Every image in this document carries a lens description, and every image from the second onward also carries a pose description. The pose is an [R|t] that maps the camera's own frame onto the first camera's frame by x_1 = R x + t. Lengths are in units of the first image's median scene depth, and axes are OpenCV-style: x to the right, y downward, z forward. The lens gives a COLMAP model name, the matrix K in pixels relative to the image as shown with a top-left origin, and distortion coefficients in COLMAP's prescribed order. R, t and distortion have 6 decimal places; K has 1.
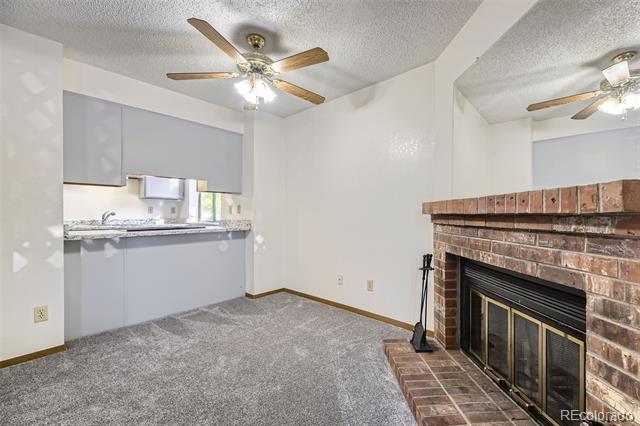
lens RADIAL K [[268.4, 0, 337.5], [0, 268.4, 216.7], [0, 0, 1]] dist [0.007340, -0.000513]
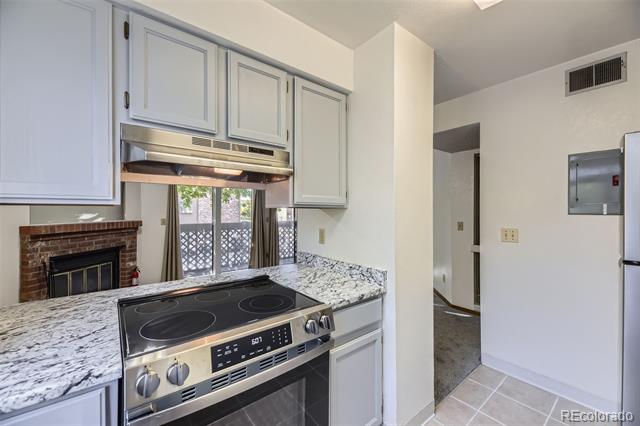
lens RADIAL K [[256.0, 0, 319.1], [0, 256.0, 212.6], [0, 0, 1]] dist [0.015267, -0.004674]
pose [[-0.982926, -0.001311, 0.183998, -1.795446], [0.001766, 0.999861, 0.016558, -0.191594], [-0.183994, 0.016600, -0.982787, 2.764580]]
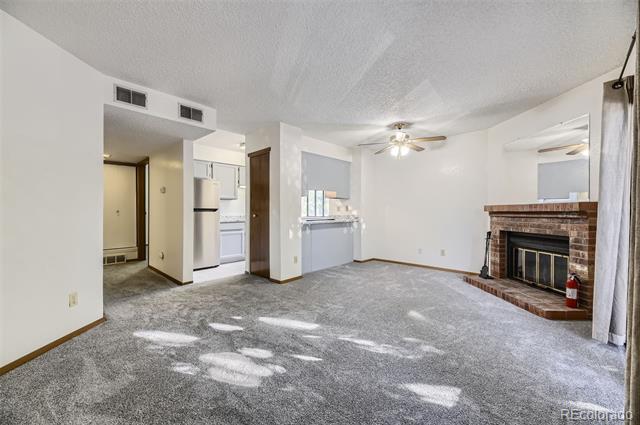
lens RADIAL K [[256.0, 0, 318.0], [0, 256.0, 213.3], [0, 0, 1]] dist [0.015267, -0.004674]
pose [[0.998599, -0.001136, -0.052913, -1.083899], [0.001049, 0.999998, -0.001667, 0.008293], [0.052914, 0.001609, 0.998598, -1.274081]]
